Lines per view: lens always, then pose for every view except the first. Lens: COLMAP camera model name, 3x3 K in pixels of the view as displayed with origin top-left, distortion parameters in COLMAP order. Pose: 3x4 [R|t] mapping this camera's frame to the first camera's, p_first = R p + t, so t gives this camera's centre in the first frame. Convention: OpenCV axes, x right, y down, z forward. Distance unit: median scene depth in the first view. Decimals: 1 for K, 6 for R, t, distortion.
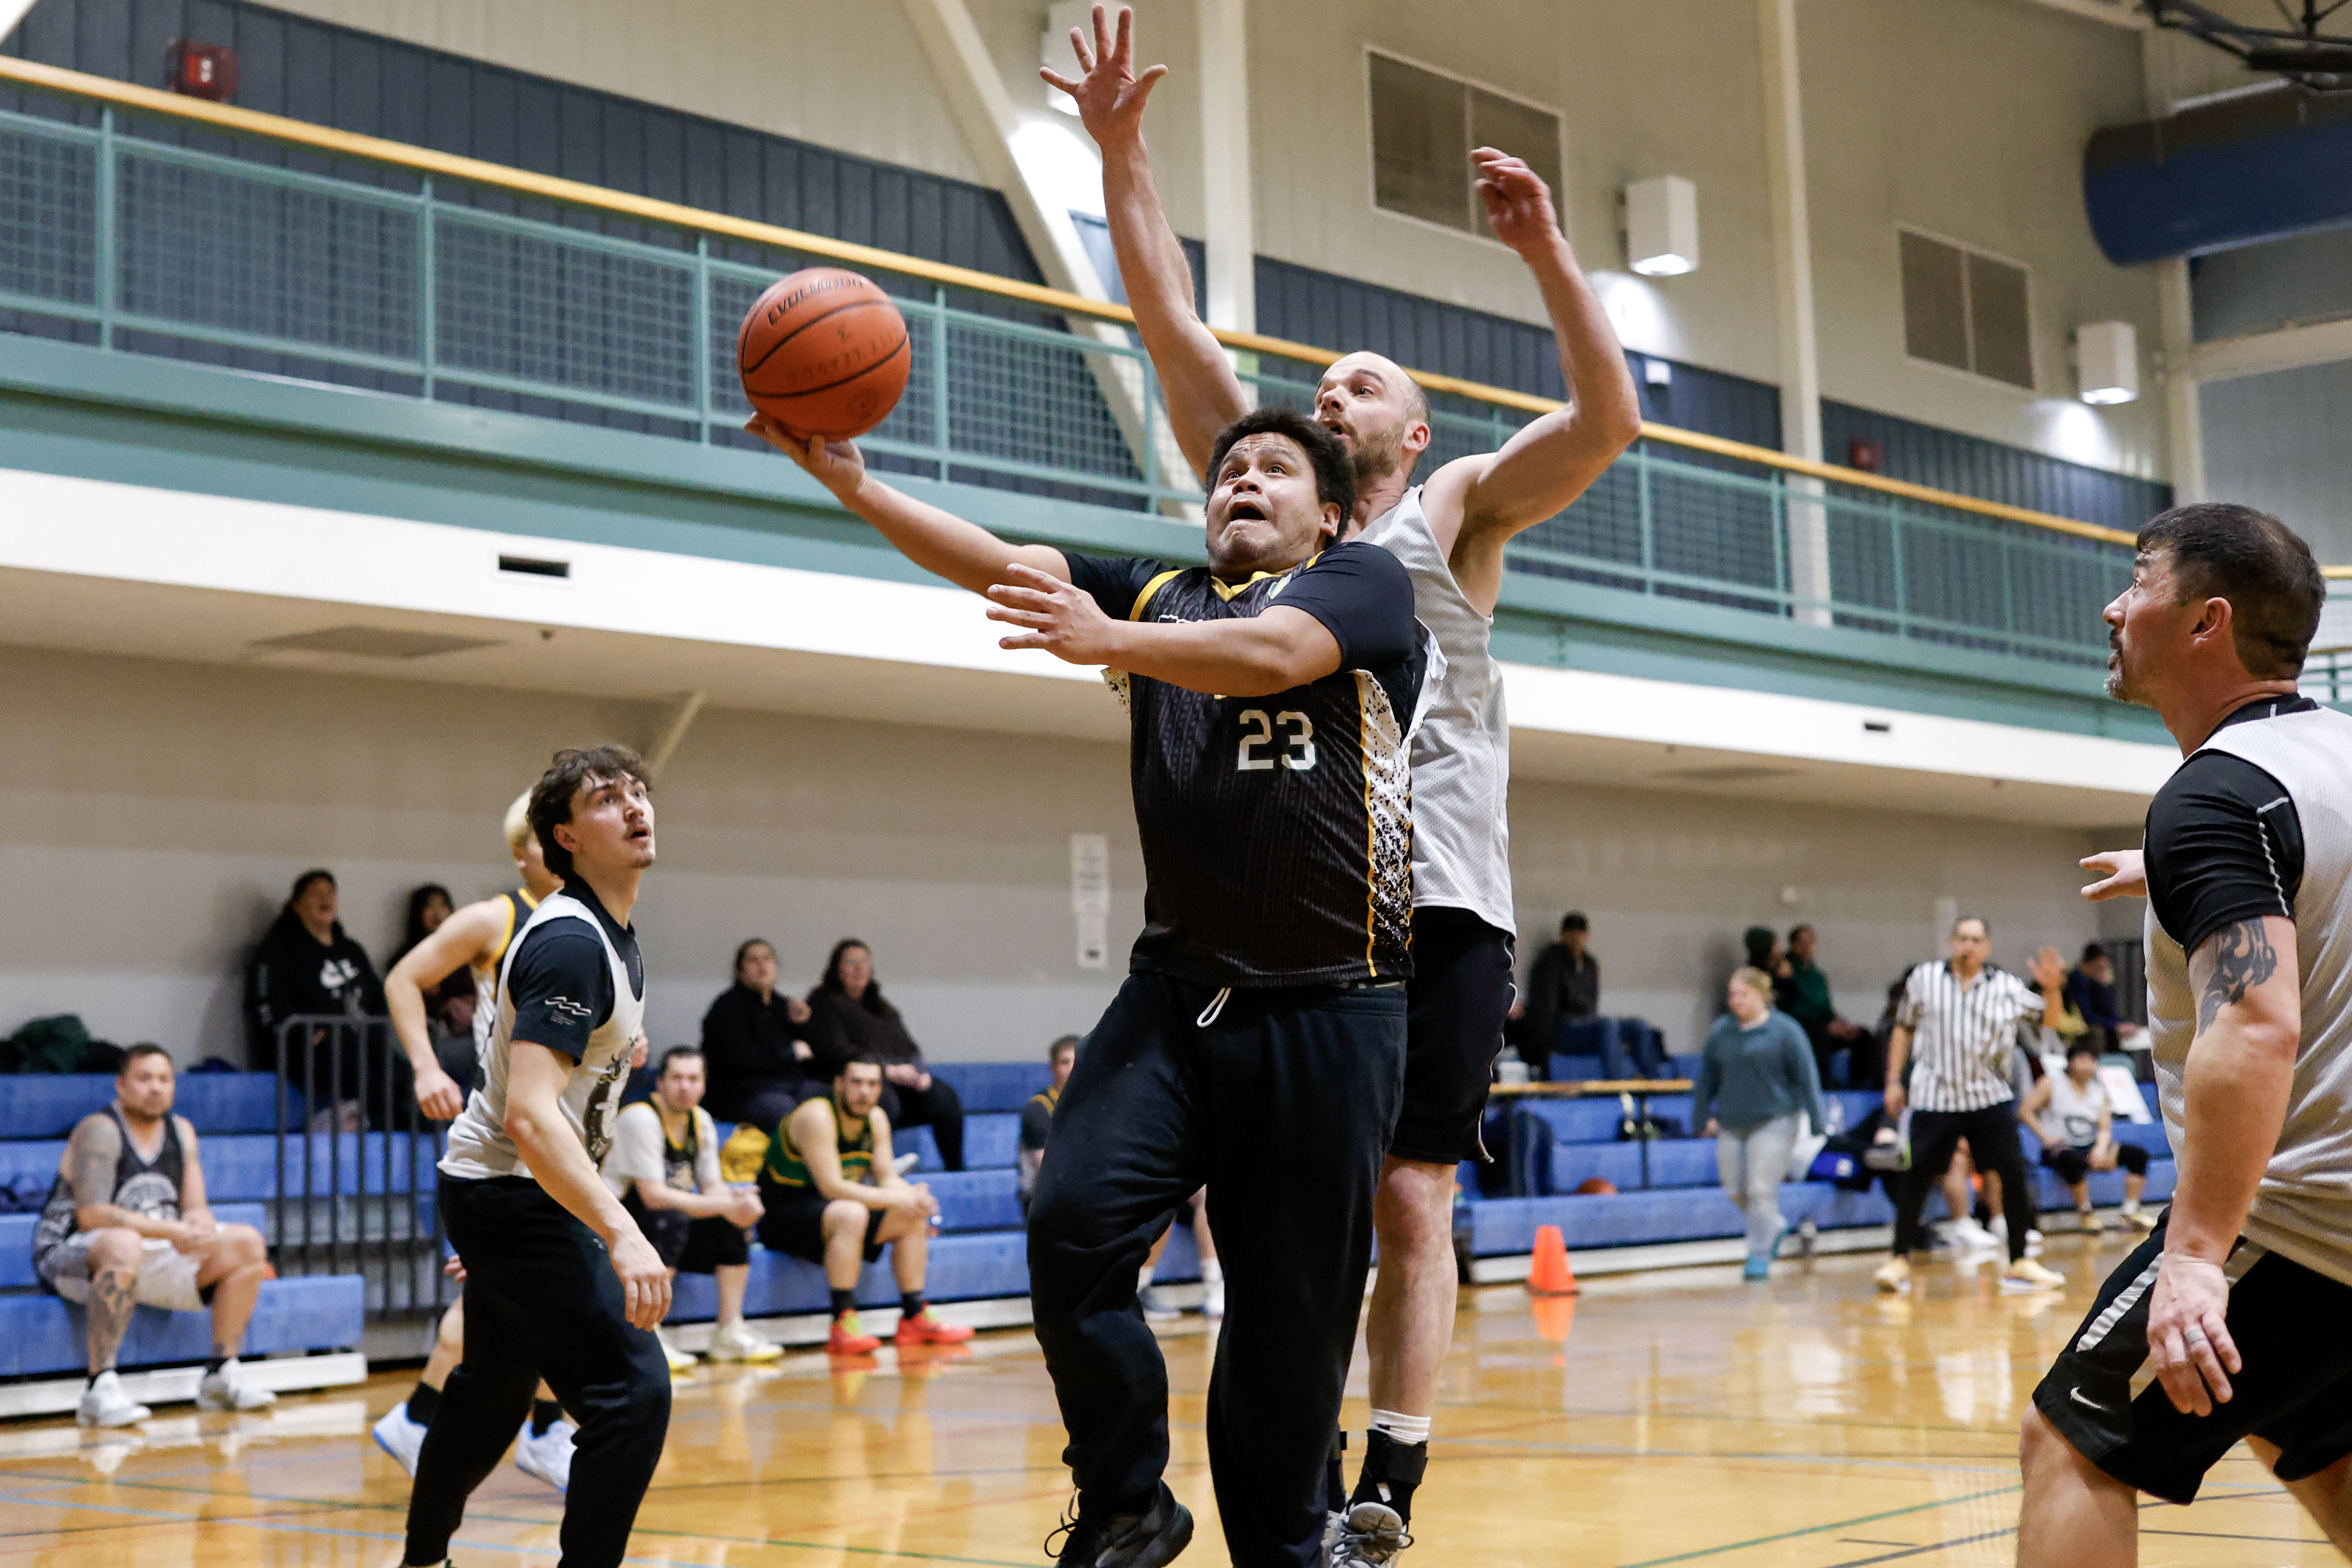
lens RADIAL K [[3820.5, 0, 992.9], [0, 3820.5, 616.2], [0, 0, 1]] dist [-0.006033, 0.000000]
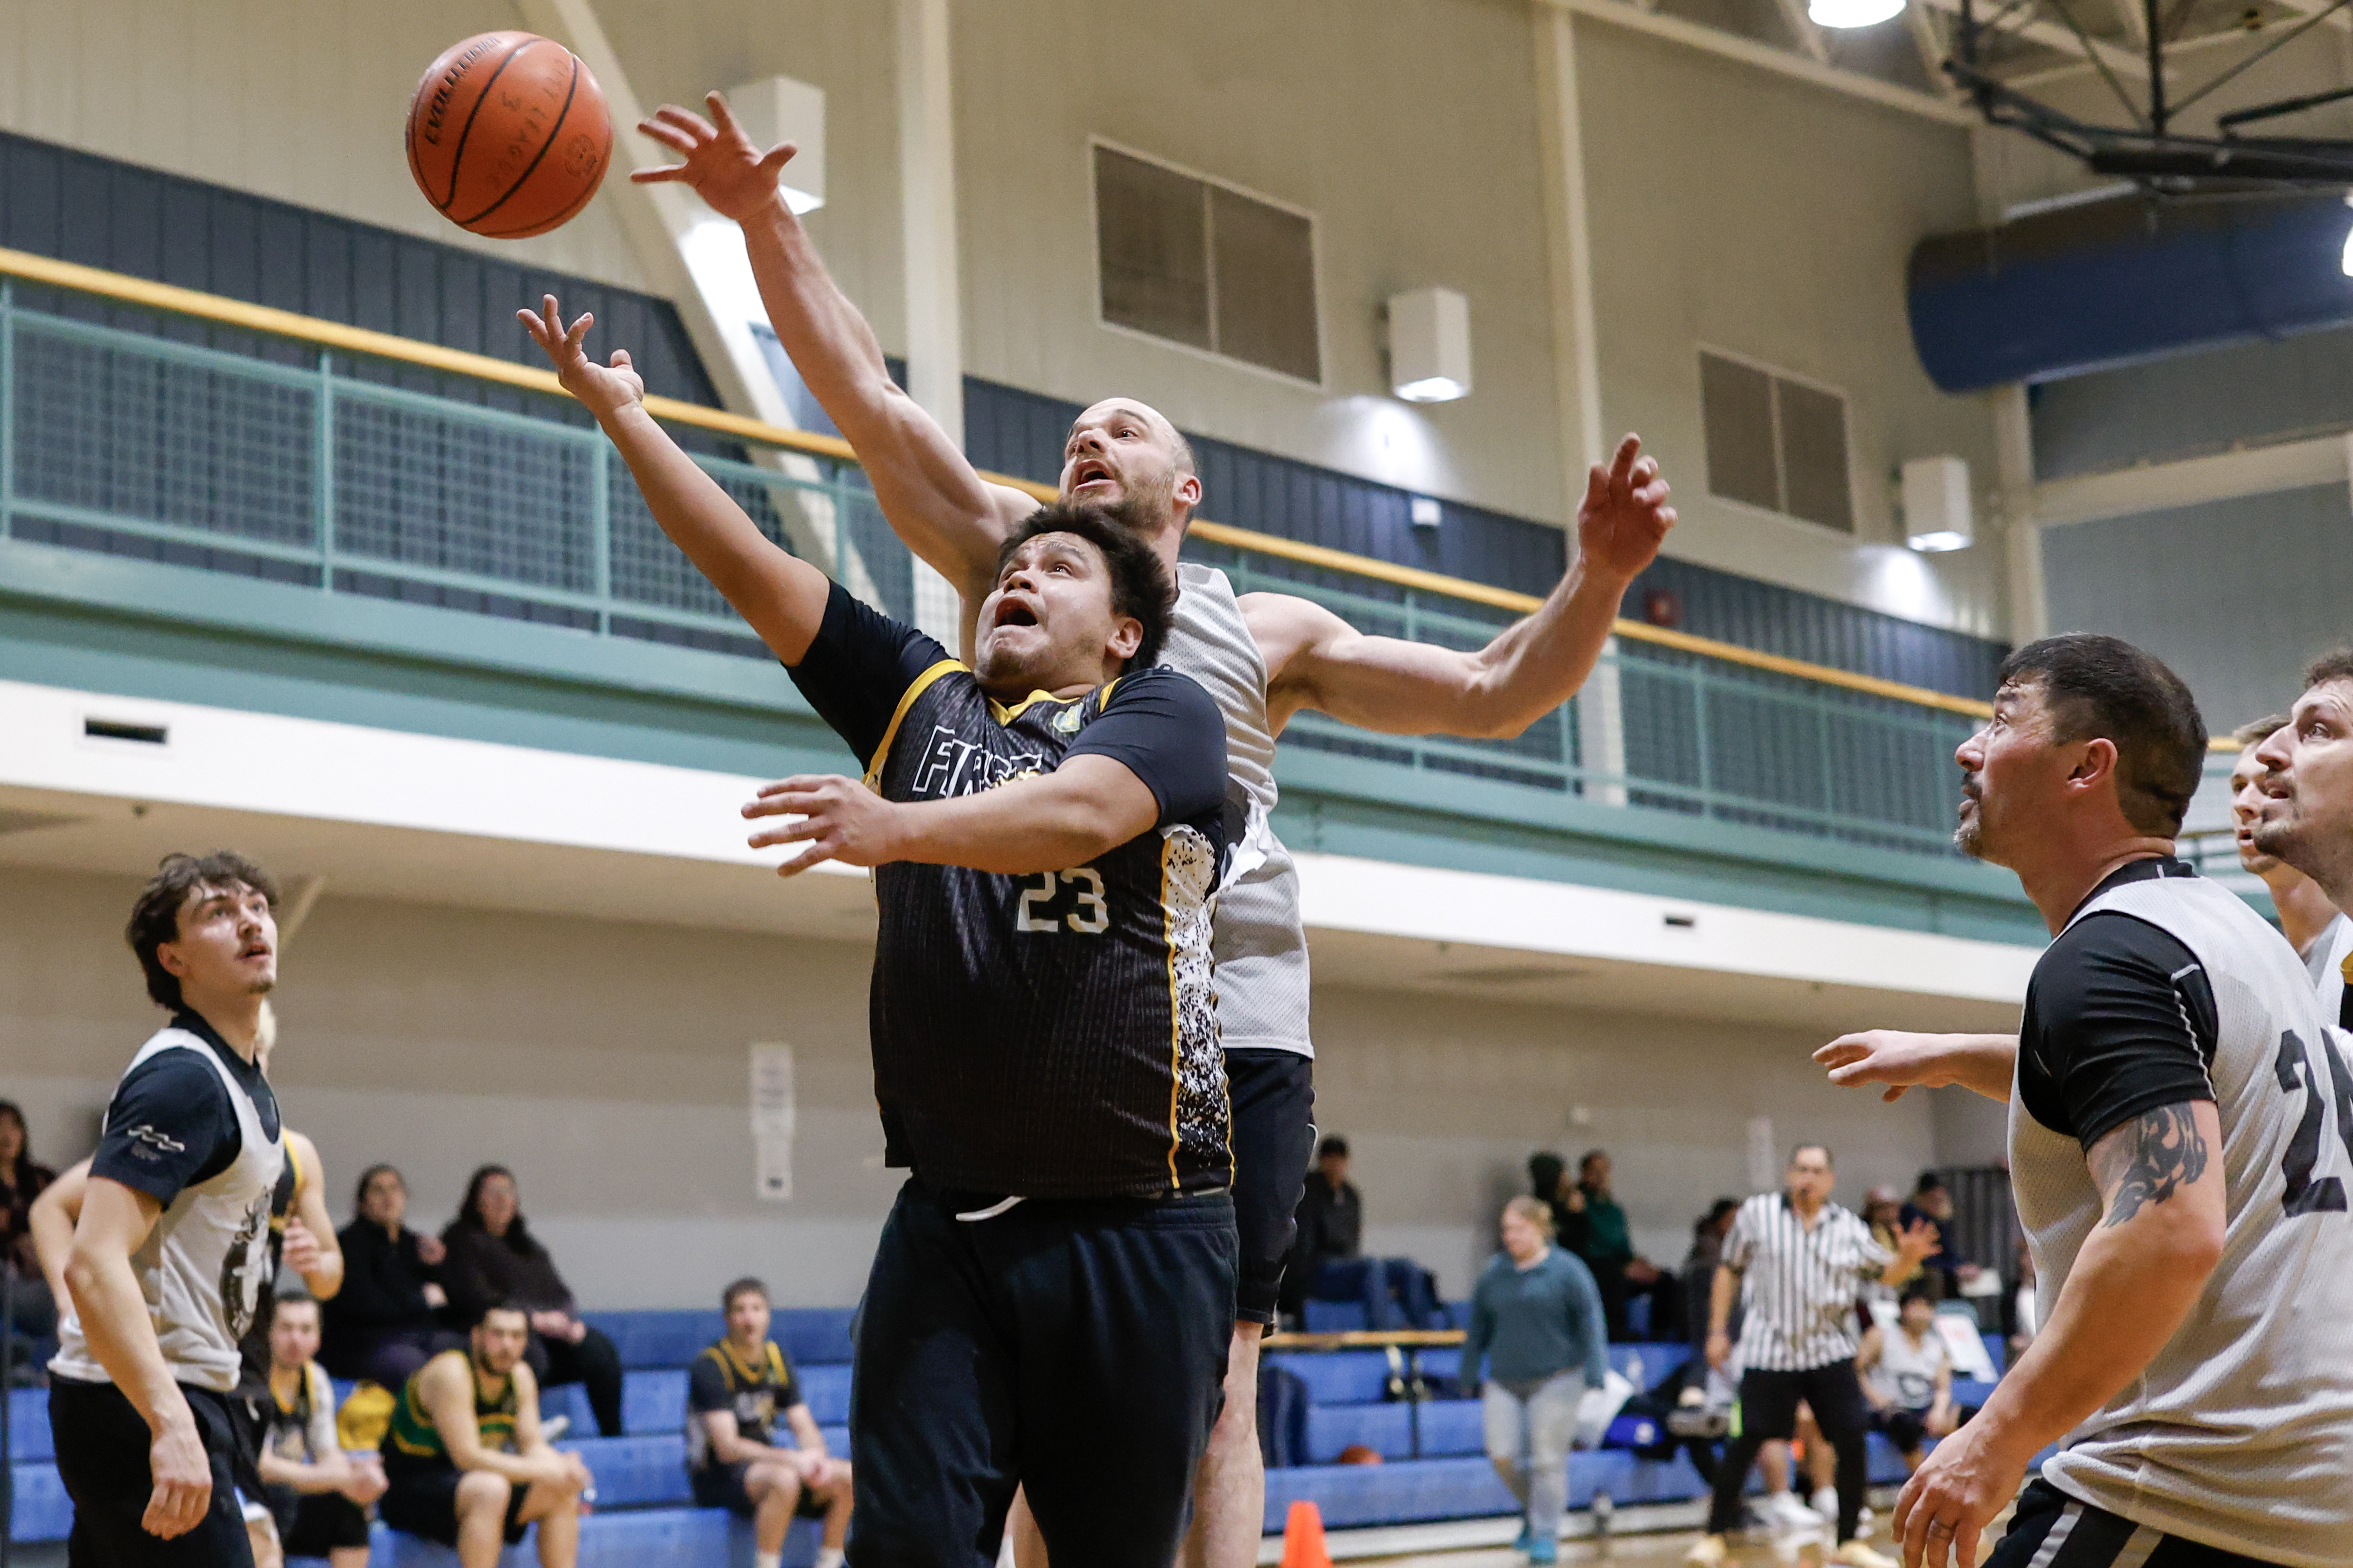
lens RADIAL K [[4019.7, 0, 1086.6], [0, 4019.7, 615.7], [0, 0, 1]] dist [-0.018559, 0.000000]
pose [[0.999714, 0.004463, 0.023509, 0.075229], [-0.003194, 0.998549, -0.053750, 0.009069], [-0.023715, 0.053659, 0.998278, 0.088227]]
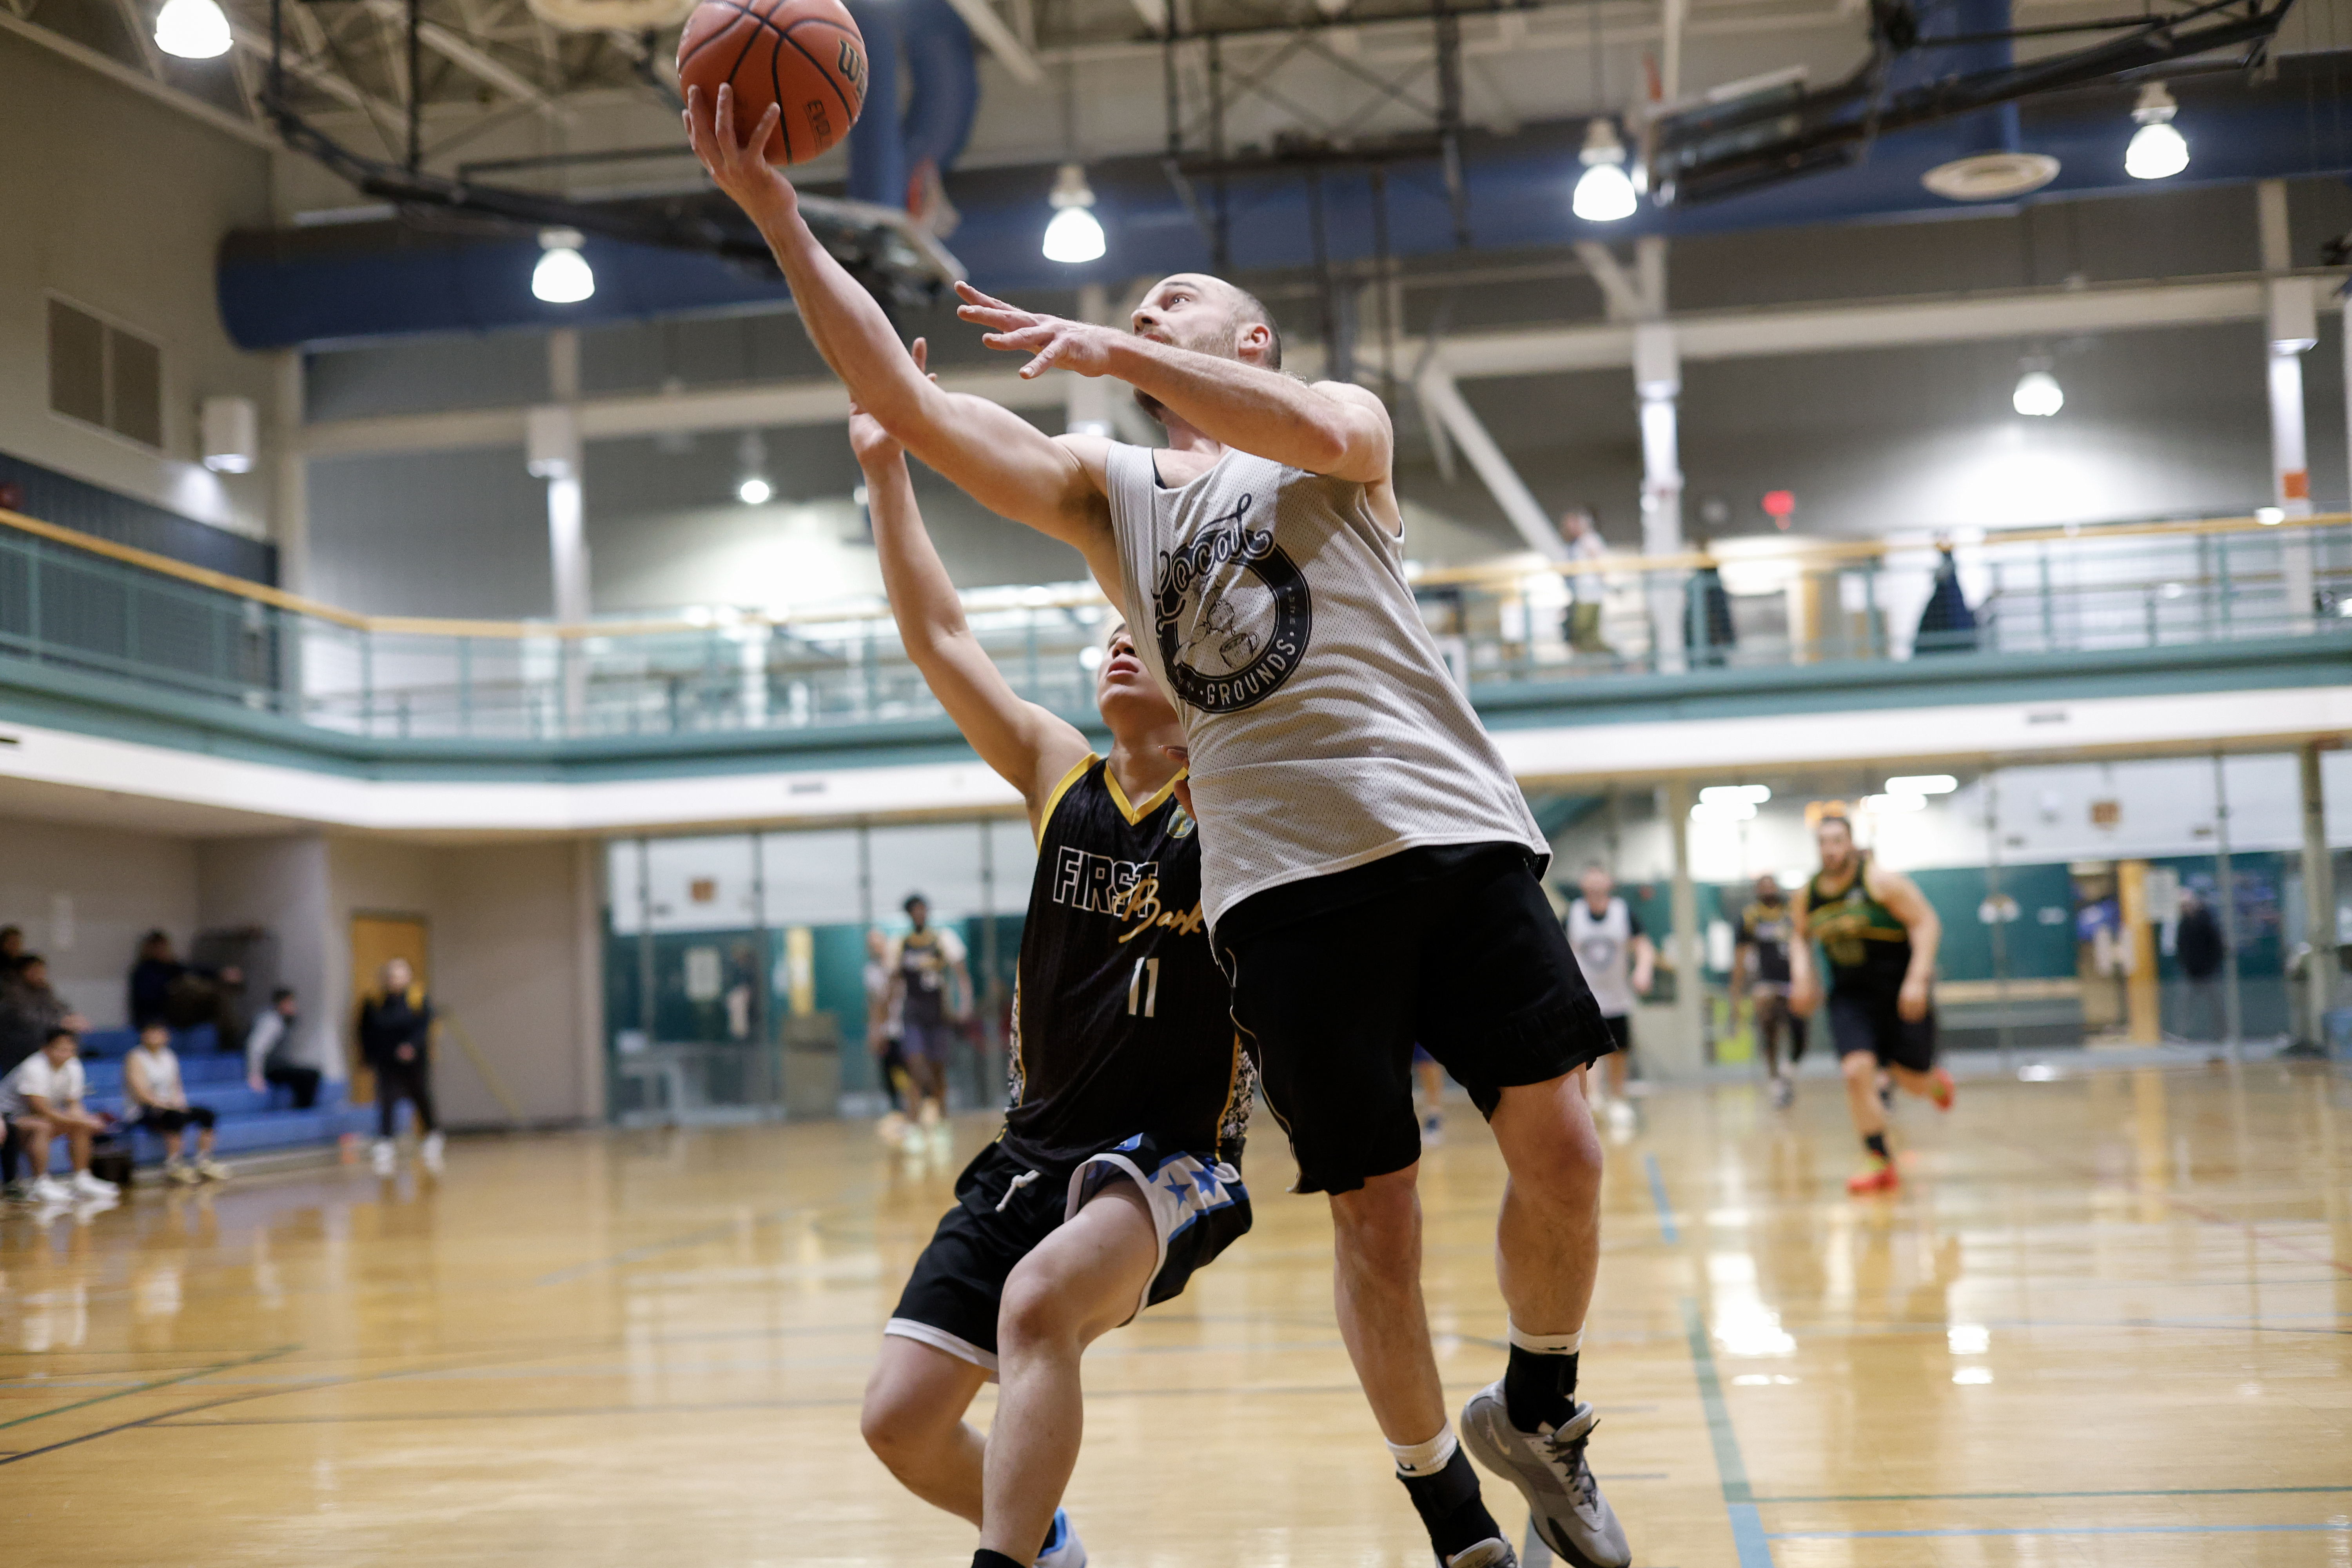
lens RADIAL K [[3962.7, 0, 1240.6], [0, 3962.7, 803.2], [0, 0, 1]] dist [0.092699, 0.000000]
pose [[0.819365, 0.026938, 0.572638, -0.144207], [-0.058682, 0.997589, 0.037038, -0.017311], [-0.570260, -0.063951, 0.818971, -0.169484]]
